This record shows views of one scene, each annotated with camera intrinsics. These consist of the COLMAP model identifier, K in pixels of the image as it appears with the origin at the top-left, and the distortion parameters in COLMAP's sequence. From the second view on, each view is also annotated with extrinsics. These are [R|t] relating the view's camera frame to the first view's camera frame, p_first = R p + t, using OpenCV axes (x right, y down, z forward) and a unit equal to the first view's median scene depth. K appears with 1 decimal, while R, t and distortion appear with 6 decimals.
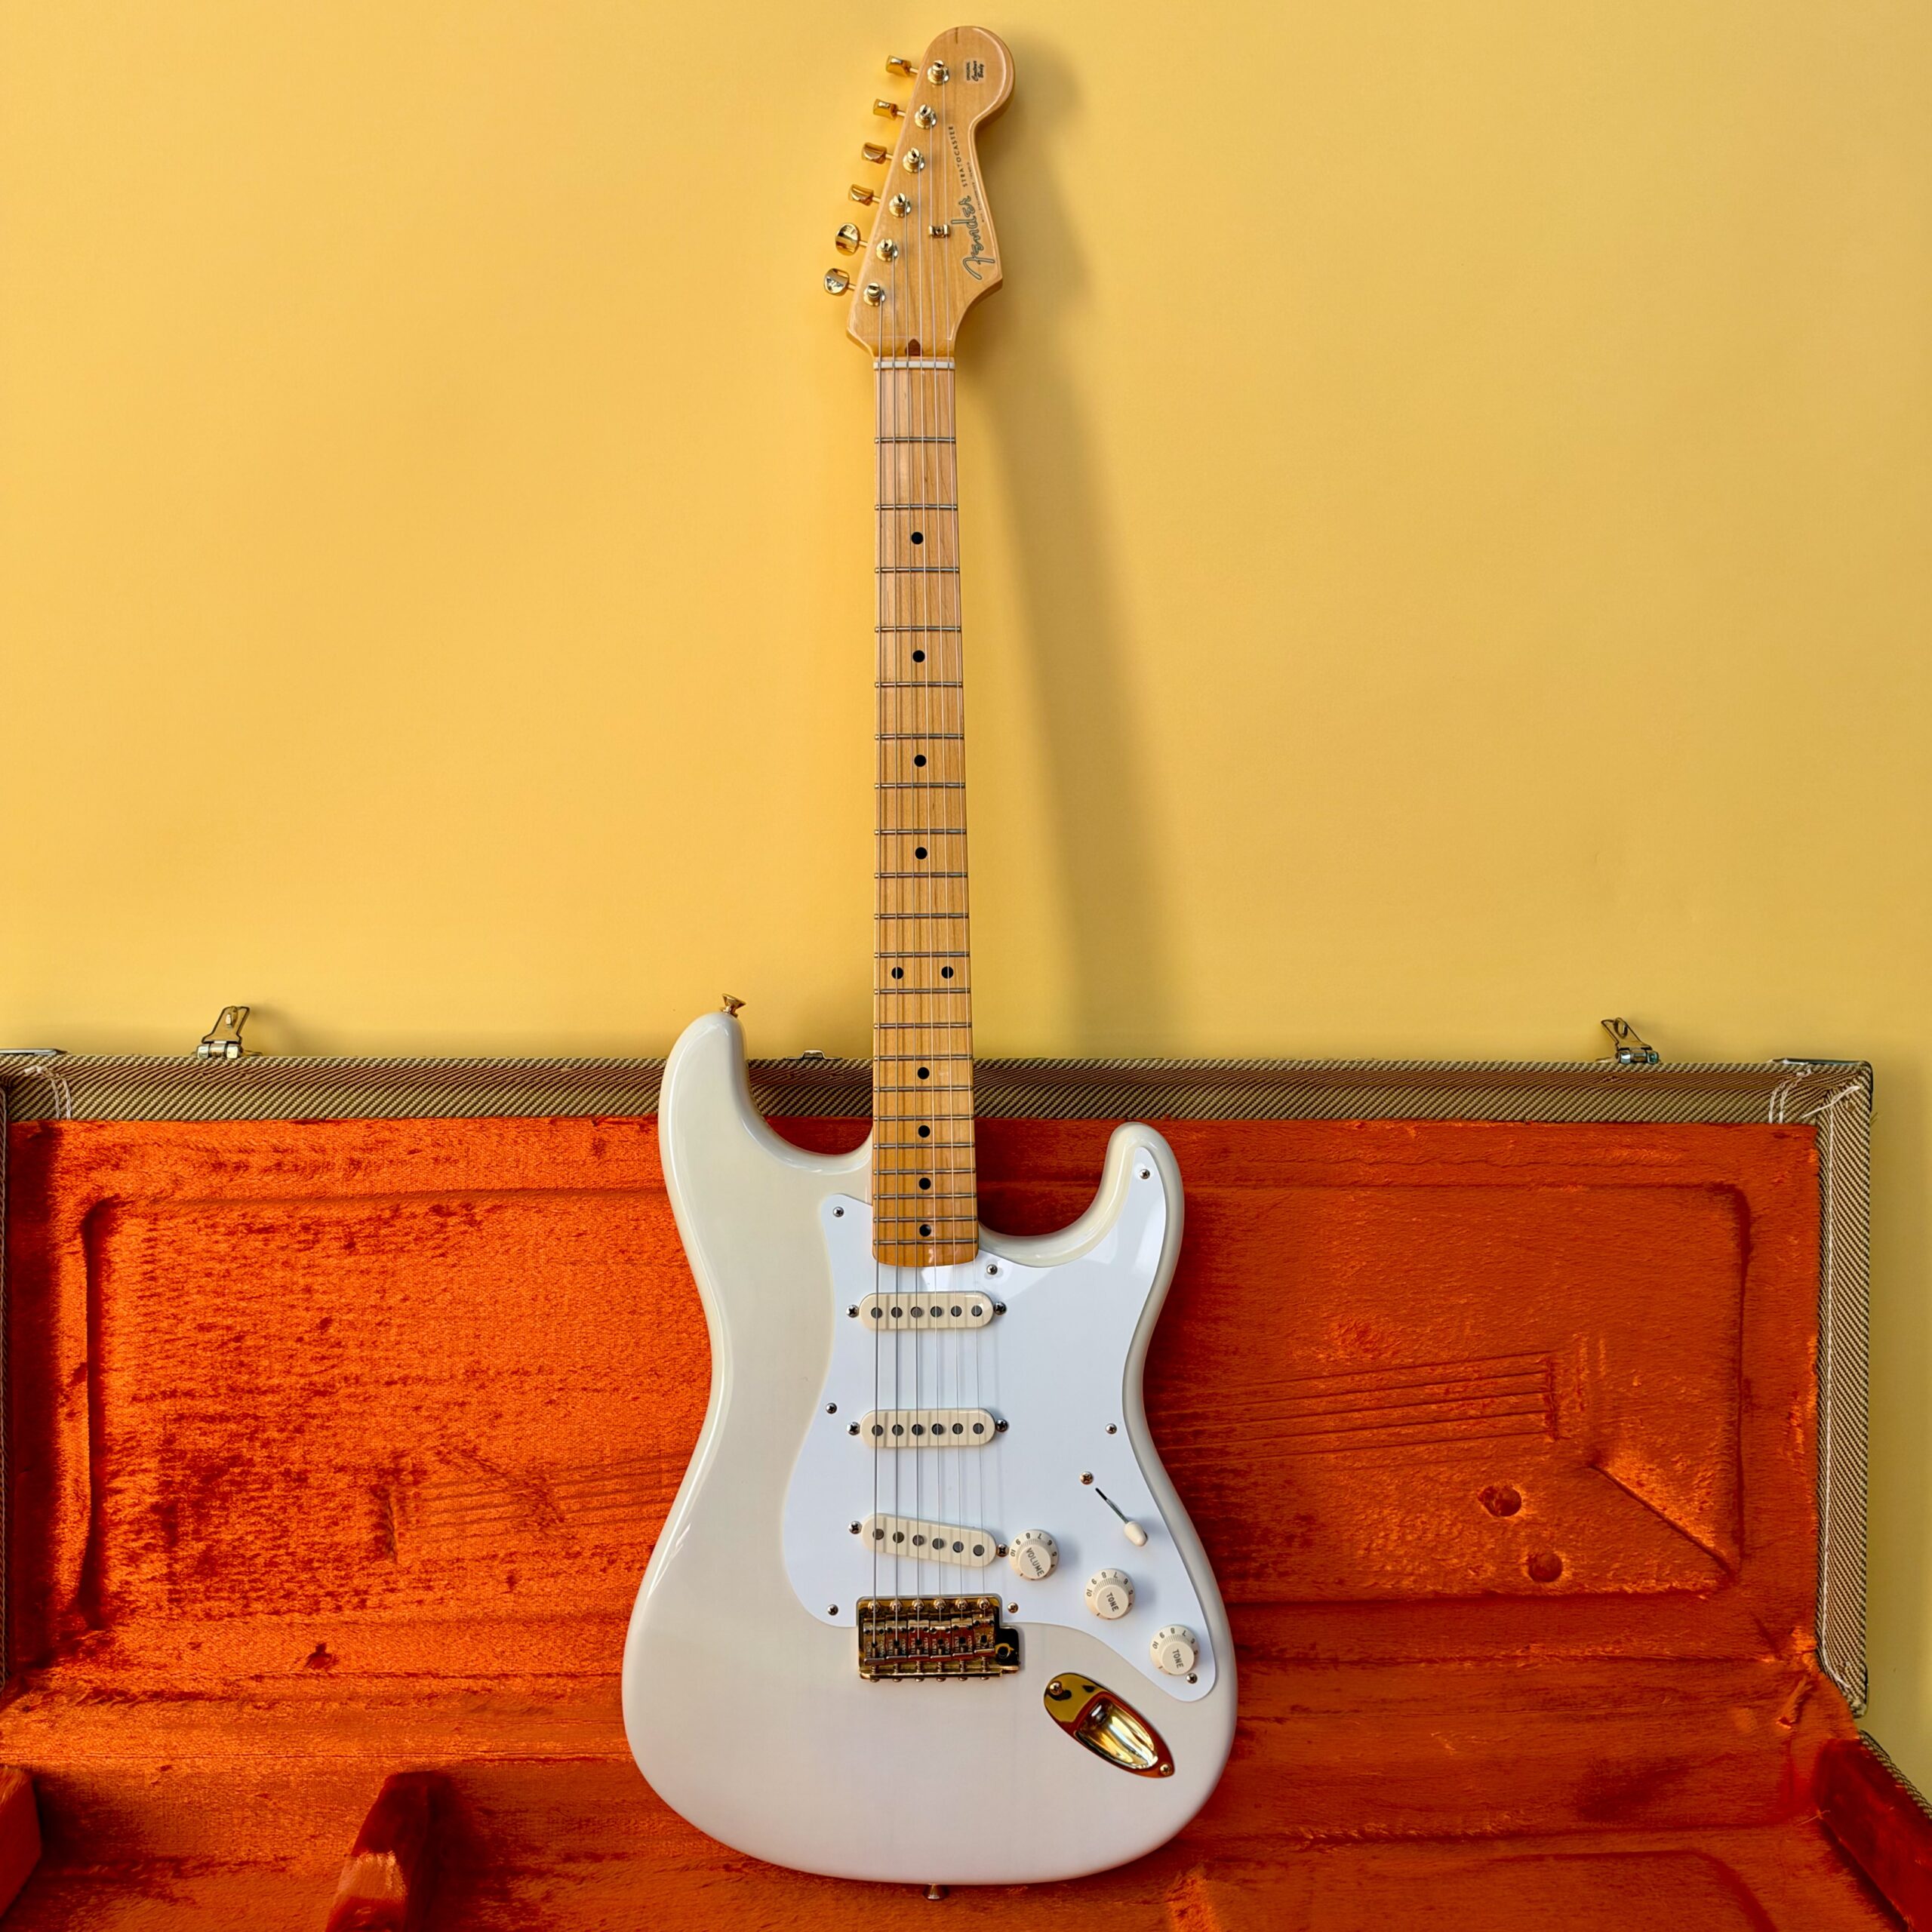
lens RADIAL K [[1864.3, 0, 971.8], [0, 1864.3, 973.1], [0, 0, 1]] dist [0.084975, -0.235280]
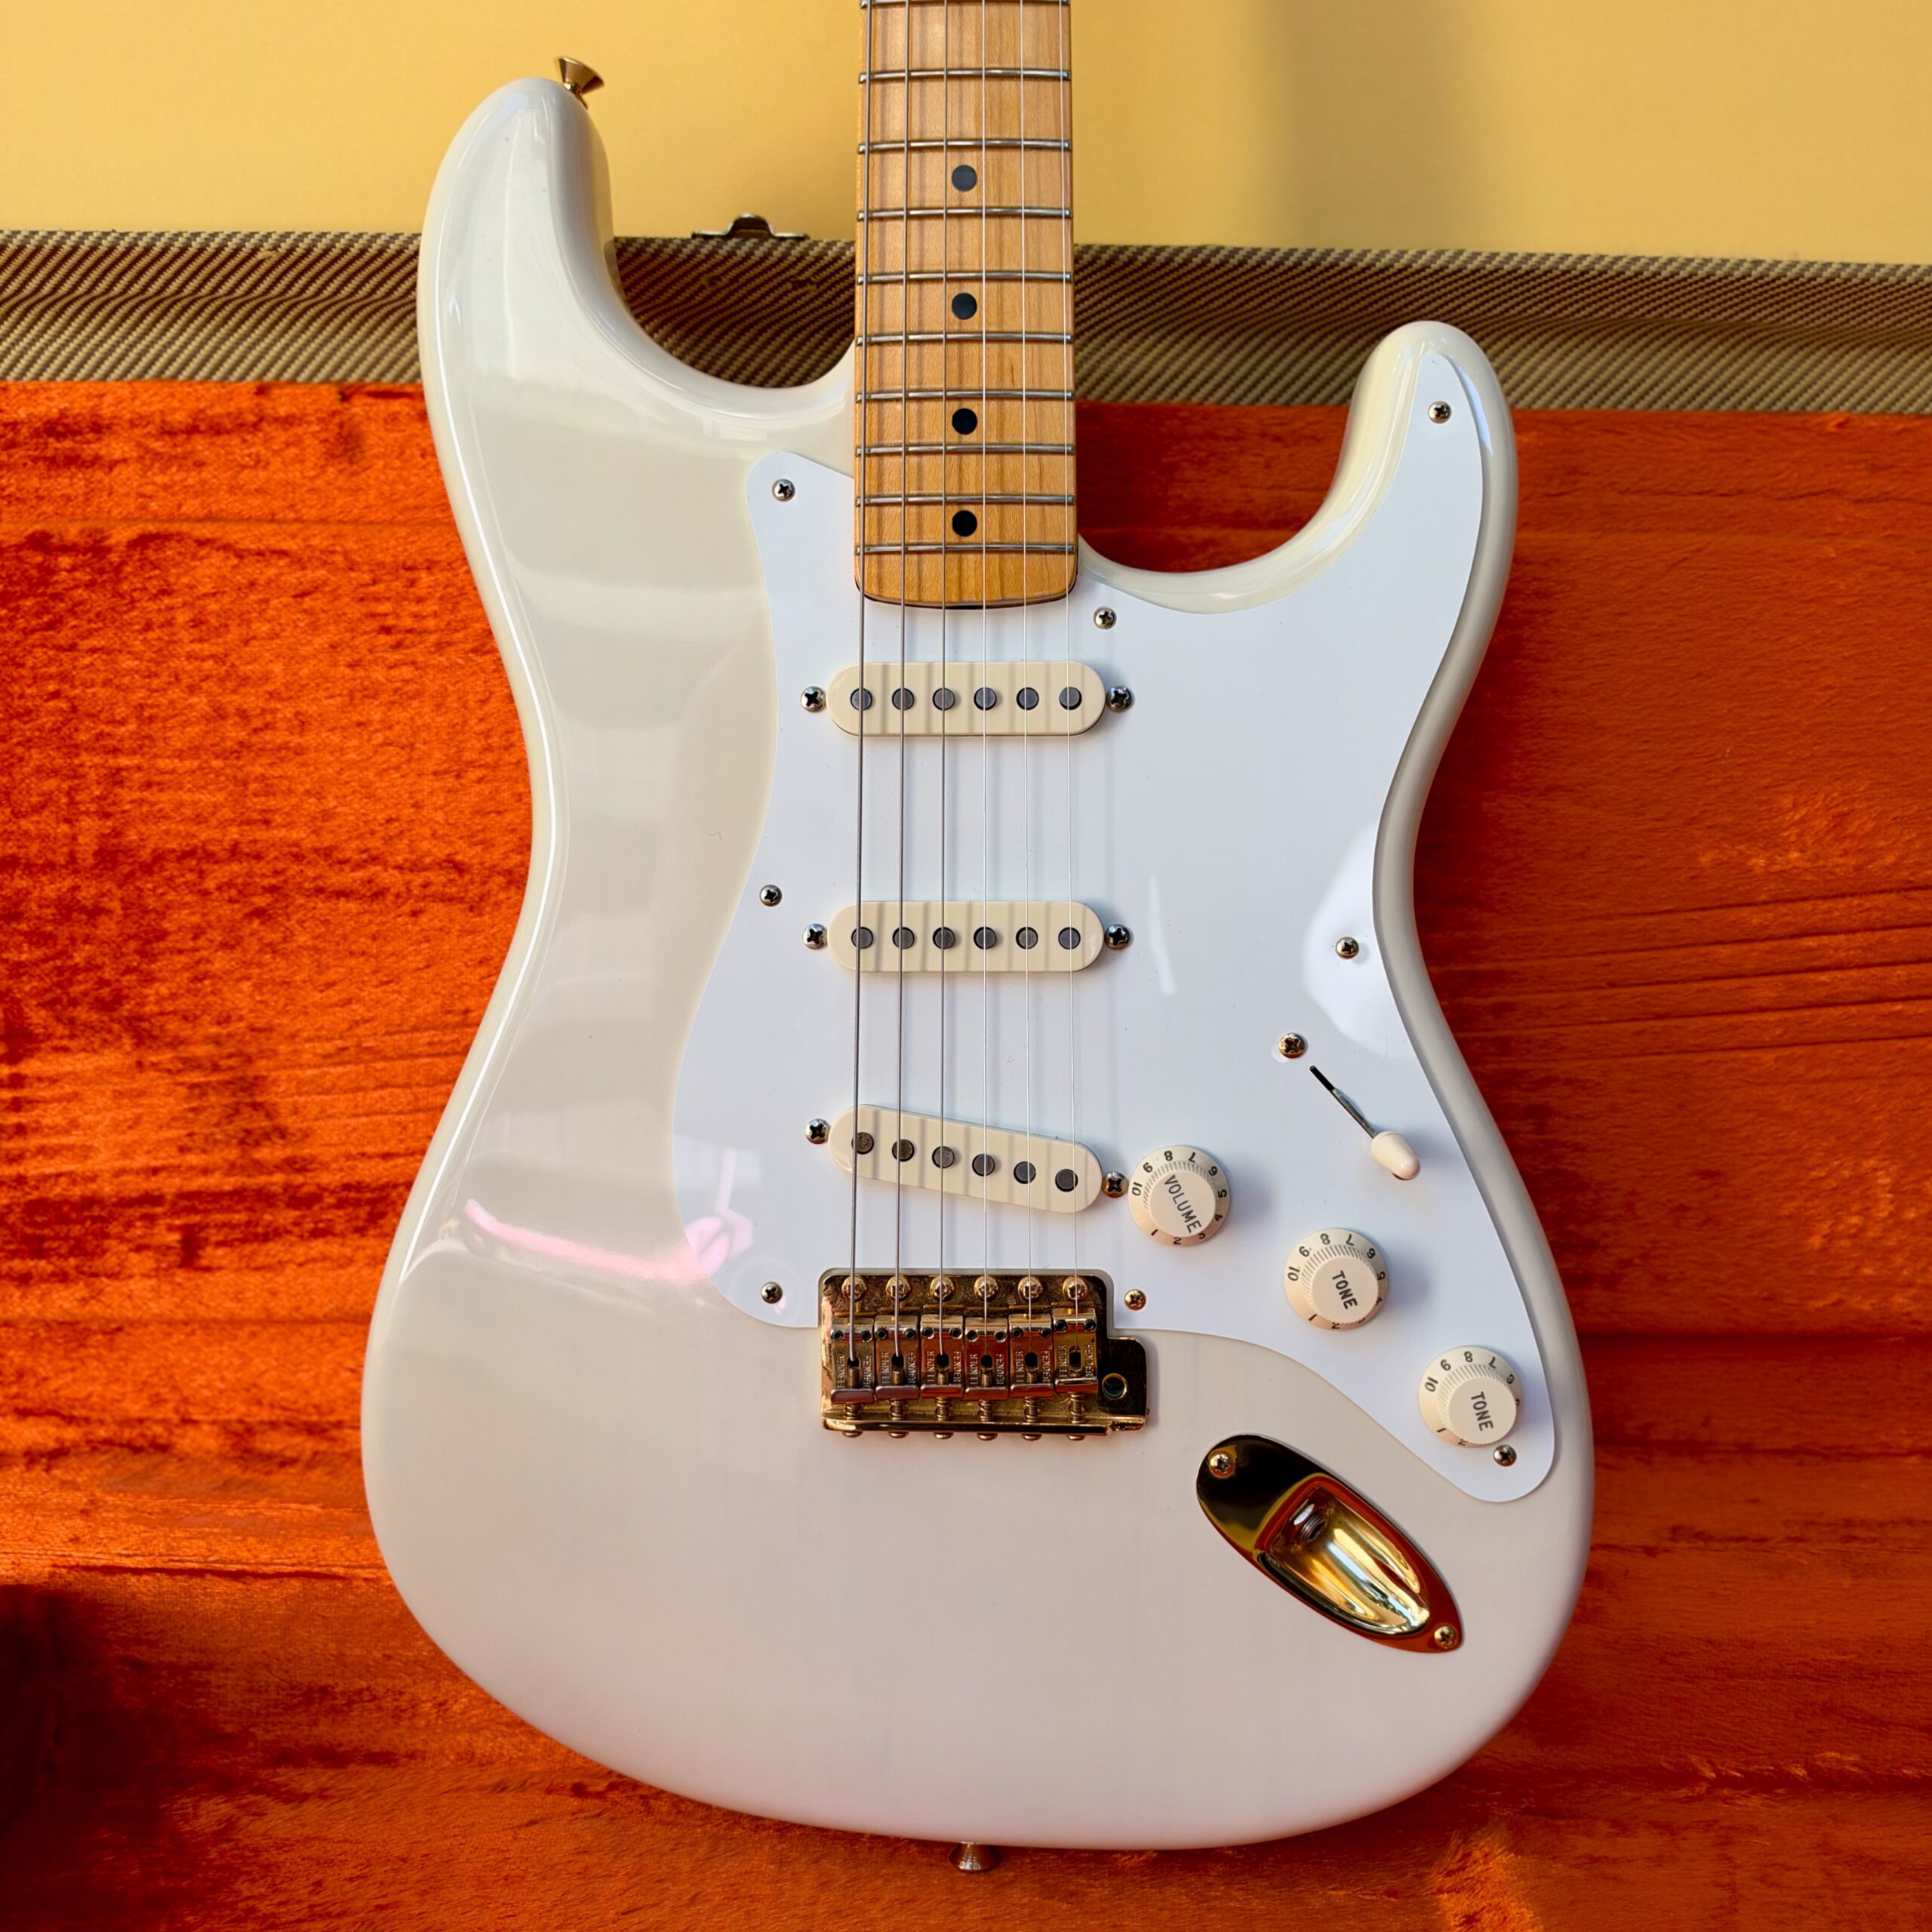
lens RADIAL K [[1922.7, 0, 958.6], [0, 1922.7, 966.7], [0, 0, 1]] dist [0.116855, -0.296483]
pose [[0.997650, 0.015042, -0.066844, 0.007806], [-0.010242, 0.997382, 0.071577, 0.204538], [0.067746, -0.070724, 0.995193, 0.475551]]
